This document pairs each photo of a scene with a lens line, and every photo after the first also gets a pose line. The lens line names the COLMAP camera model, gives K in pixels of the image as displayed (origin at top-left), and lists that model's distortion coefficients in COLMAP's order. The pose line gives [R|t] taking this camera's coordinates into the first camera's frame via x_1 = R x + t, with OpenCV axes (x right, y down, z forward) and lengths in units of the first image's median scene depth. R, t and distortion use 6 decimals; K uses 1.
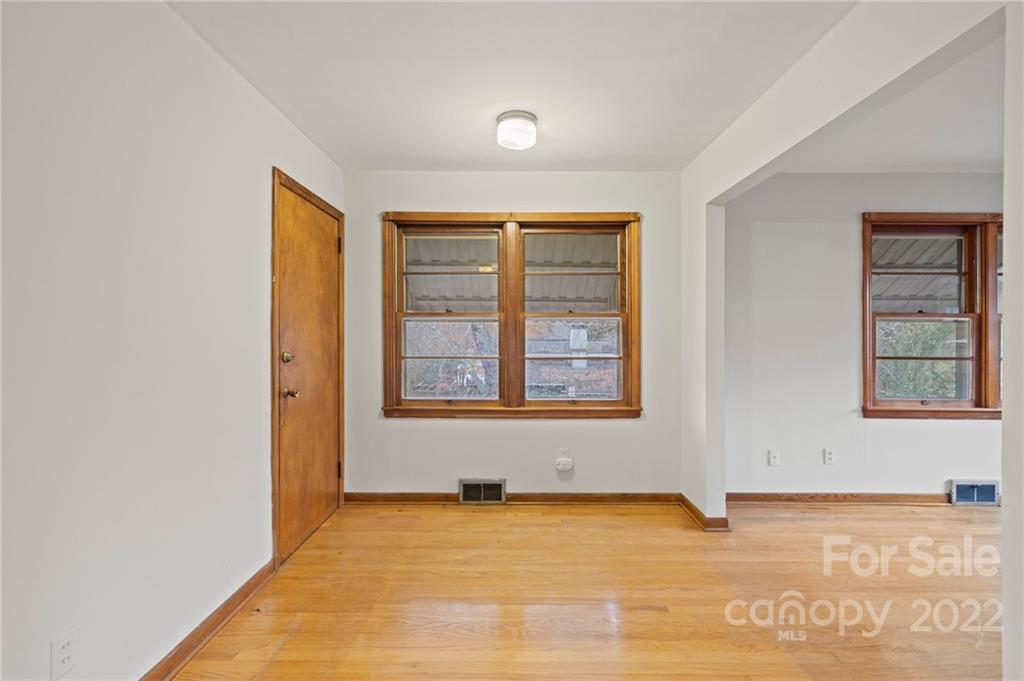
lens RADIAL K [[483.2, 0, 513.9], [0, 483.2, 342.3], [0, 0, 1]] dist [0.003091, 0.000464]
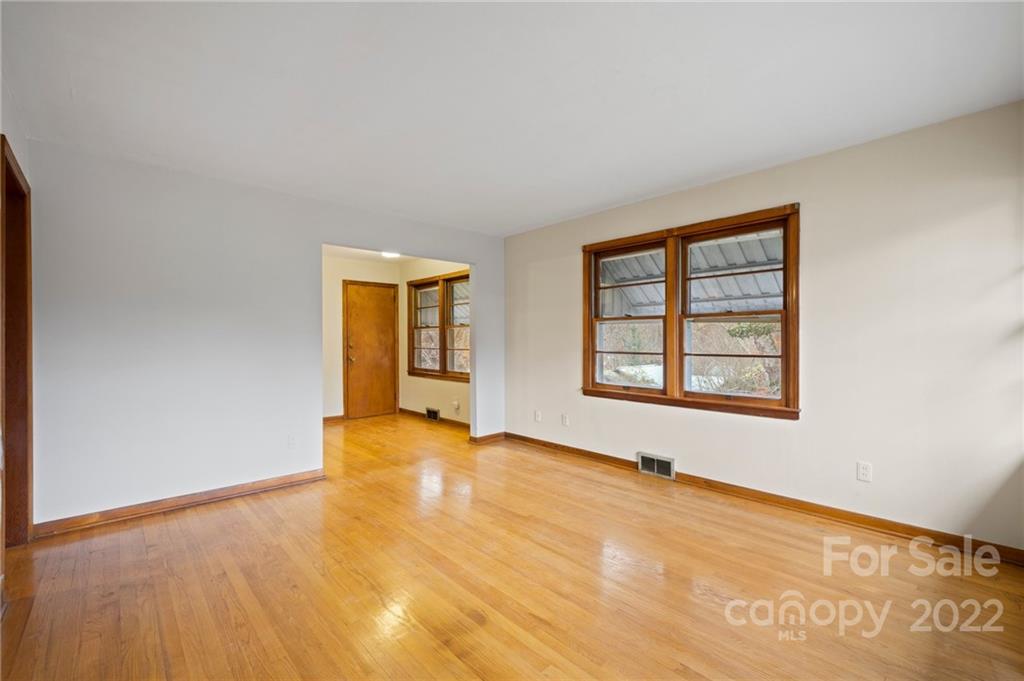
lens RADIAL K [[442.4, 0, 511.5], [0, 442.4, 340.3], [0, 0, 1]] dist [0.001817, 0.000142]
pose [[0.670810, -0.003109, -0.741623, 1.205998], [0.002297, 0.999995, -0.002114, 0.001804], [0.741626, -0.000286, 0.670814, 0.003069]]
